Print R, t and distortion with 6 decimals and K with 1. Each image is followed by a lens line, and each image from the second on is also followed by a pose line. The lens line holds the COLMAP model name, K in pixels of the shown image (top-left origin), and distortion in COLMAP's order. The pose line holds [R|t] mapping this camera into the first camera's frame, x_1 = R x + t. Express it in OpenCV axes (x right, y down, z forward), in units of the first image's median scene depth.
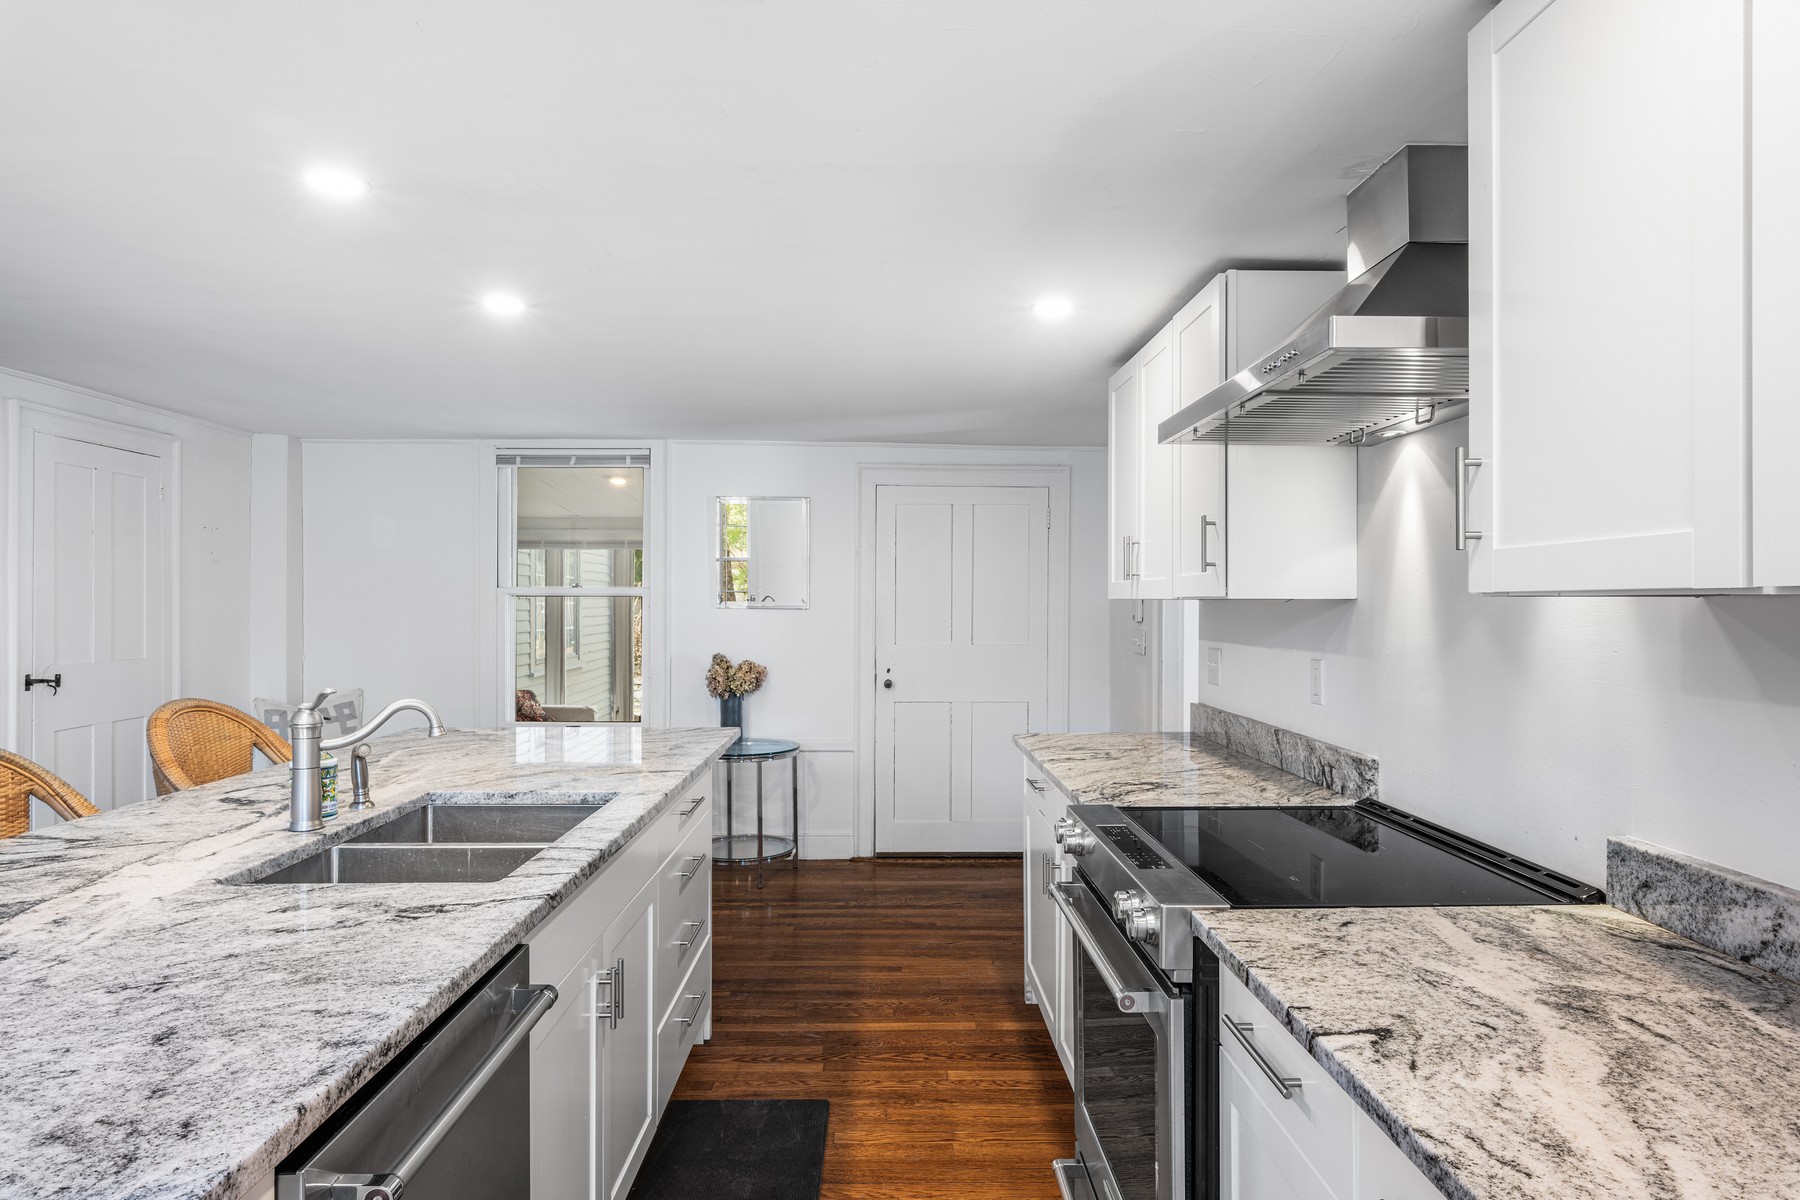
lens RADIAL K [[1026.5, 0, 901.5], [0, 1026.5, 600.9], [0, 0, 1]] dist [-0.034041, -0.000222]
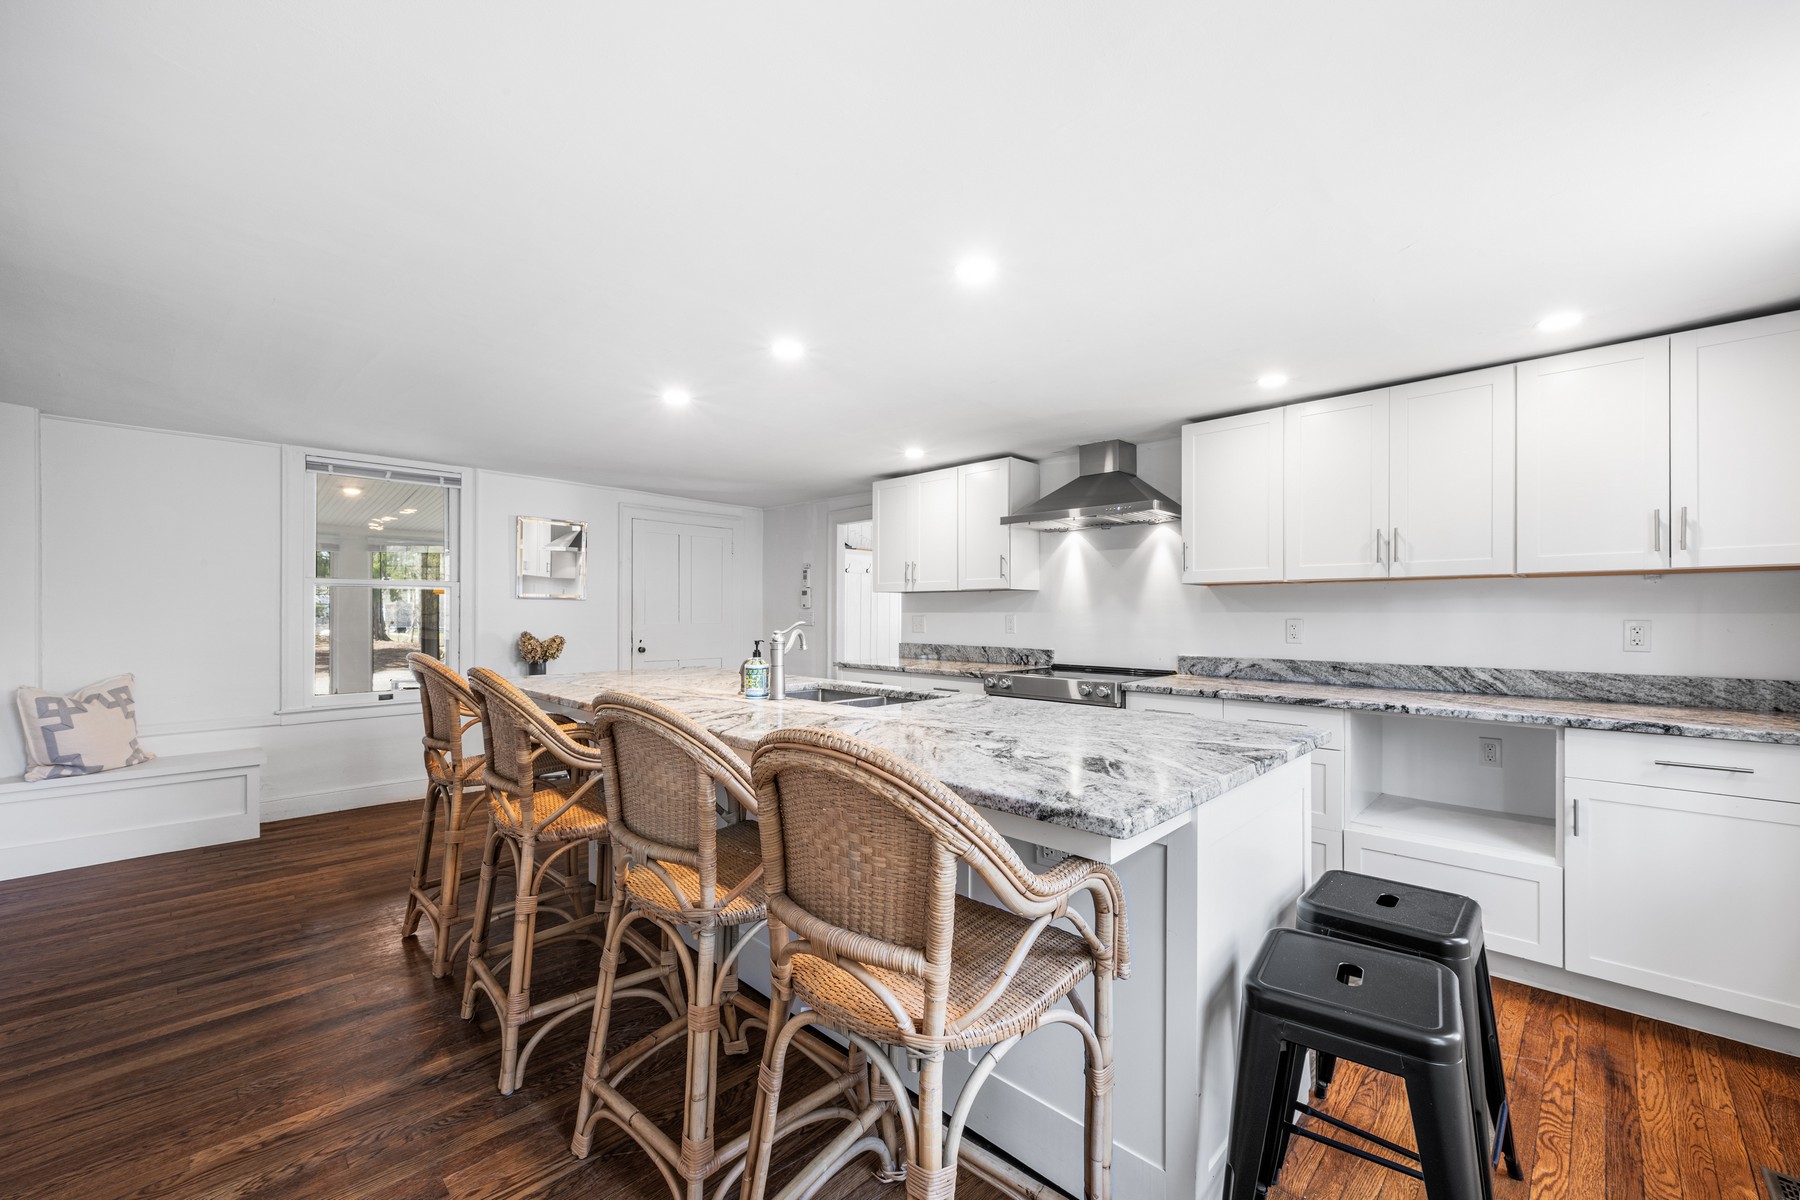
lens RADIAL K [[721.5, 0, 900.9], [0, 721.5, 606.8], [0, 0, 1]] dist [0.001685, -0.000234]
pose [[0.719516, 0.006525, 0.694445, -0.484551], [-0.002566, 0.999974, -0.006737, 0.023802], [-0.694471, 0.003066, 0.719514, -0.039211]]
